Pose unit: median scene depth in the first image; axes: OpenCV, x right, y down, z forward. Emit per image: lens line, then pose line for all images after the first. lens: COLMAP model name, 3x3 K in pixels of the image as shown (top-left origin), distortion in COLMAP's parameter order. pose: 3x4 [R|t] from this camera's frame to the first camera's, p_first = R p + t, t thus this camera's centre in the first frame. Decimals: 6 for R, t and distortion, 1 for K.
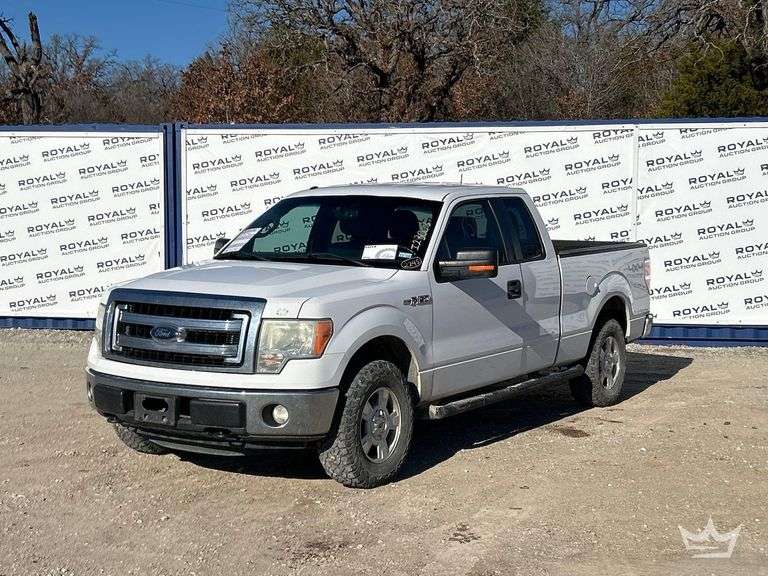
lens RADIAL K [[1258.6, 0, 373.2], [0, 1258.6, 287.9], [0, 0, 1]] dist [0.213812, -0.864998]
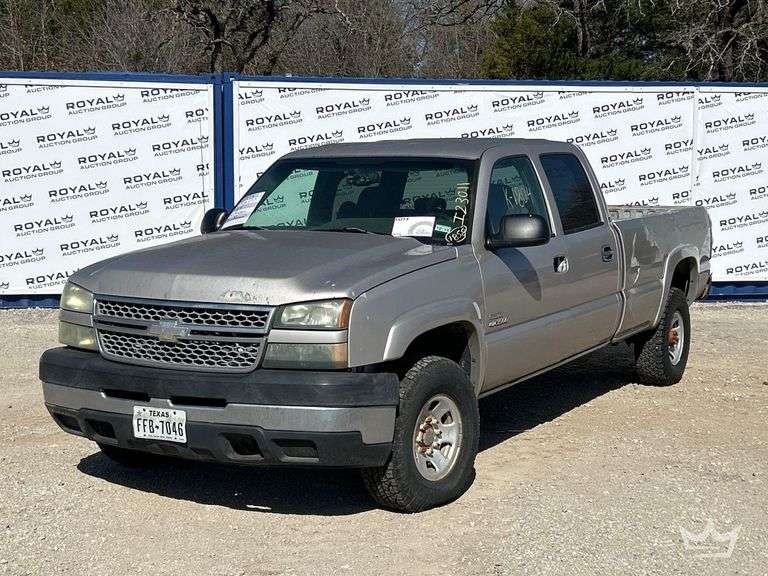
lens RADIAL K [[1258.6, 0, 373.2], [0, 1258.6, 287.9], [0, 0, 1]] dist [0.213812, -0.864998]
pose [[0.940339, -0.030227, 0.338893, -0.370124], [0.020529, 0.999272, 0.032168, -0.005356], [-0.339618, -0.023291, 0.940275, 0.117558]]
